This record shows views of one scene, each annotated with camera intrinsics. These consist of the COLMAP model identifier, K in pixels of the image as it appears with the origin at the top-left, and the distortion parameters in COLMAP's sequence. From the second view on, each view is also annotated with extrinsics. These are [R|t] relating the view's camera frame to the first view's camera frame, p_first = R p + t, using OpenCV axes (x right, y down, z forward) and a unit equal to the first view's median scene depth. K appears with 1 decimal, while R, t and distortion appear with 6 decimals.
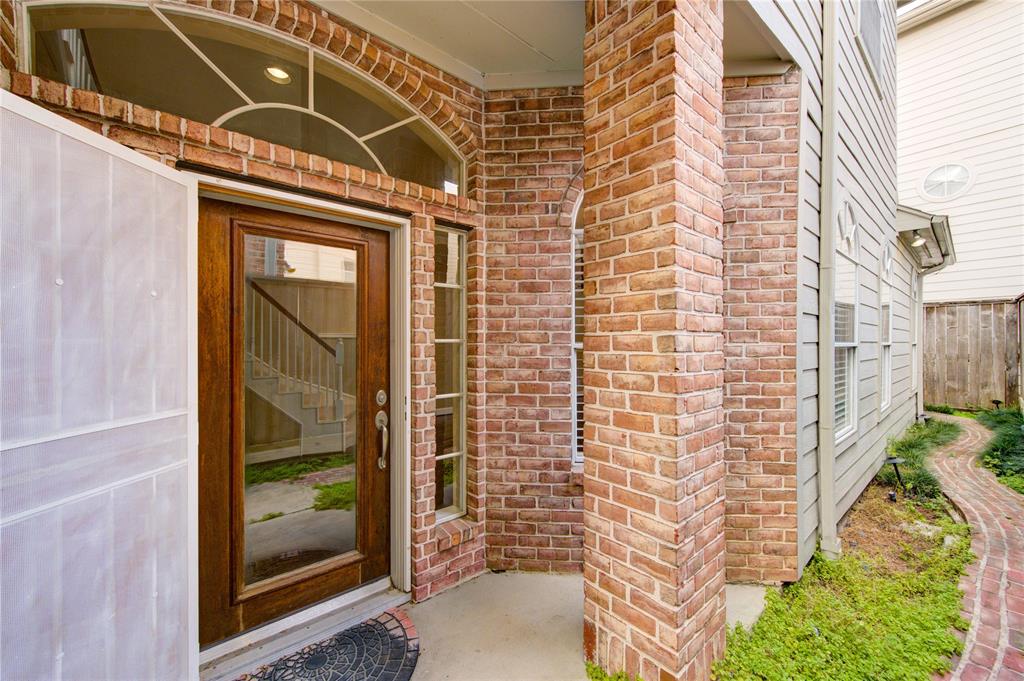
lens RADIAL K [[398.7, 0, 511.6], [0, 398.7, 342.4], [0, 0, 1]] dist [-0.000994, 0.001355]
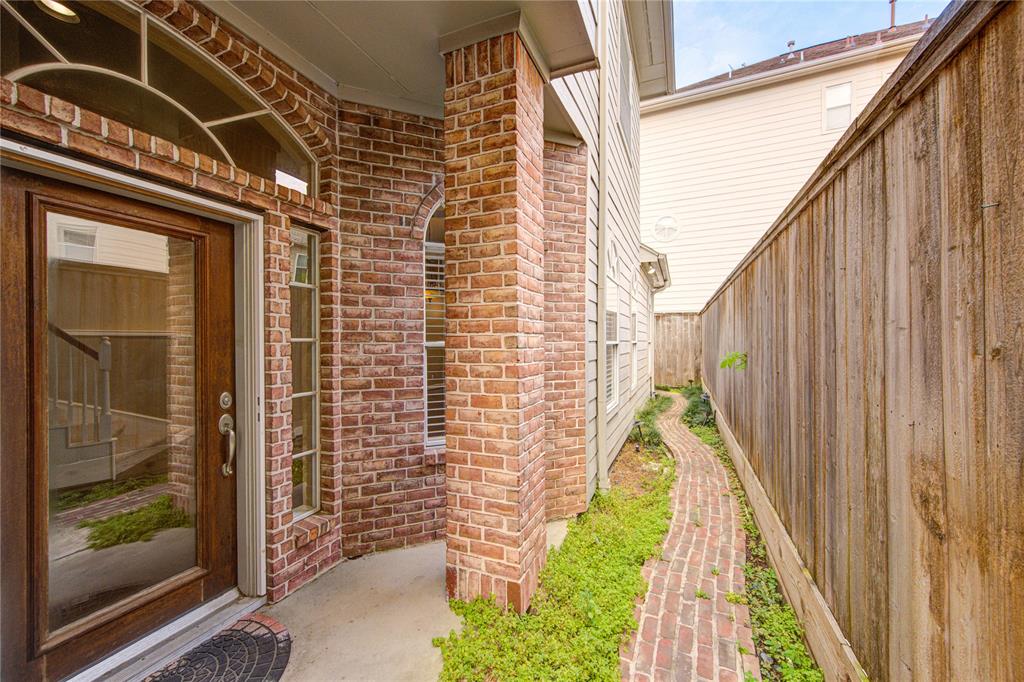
lens RADIAL K [[400.0, 0, 511.3], [0, 400.0, 341.7], [0, 0, 1]] dist [-0.001088, 0.000309]
pose [[0.898282, -0.001959, 0.439415, -0.137851], [0.001665, 0.999998, 0.001053, 0.000036], [-0.439417, -0.000214, 0.898283, -0.149696]]
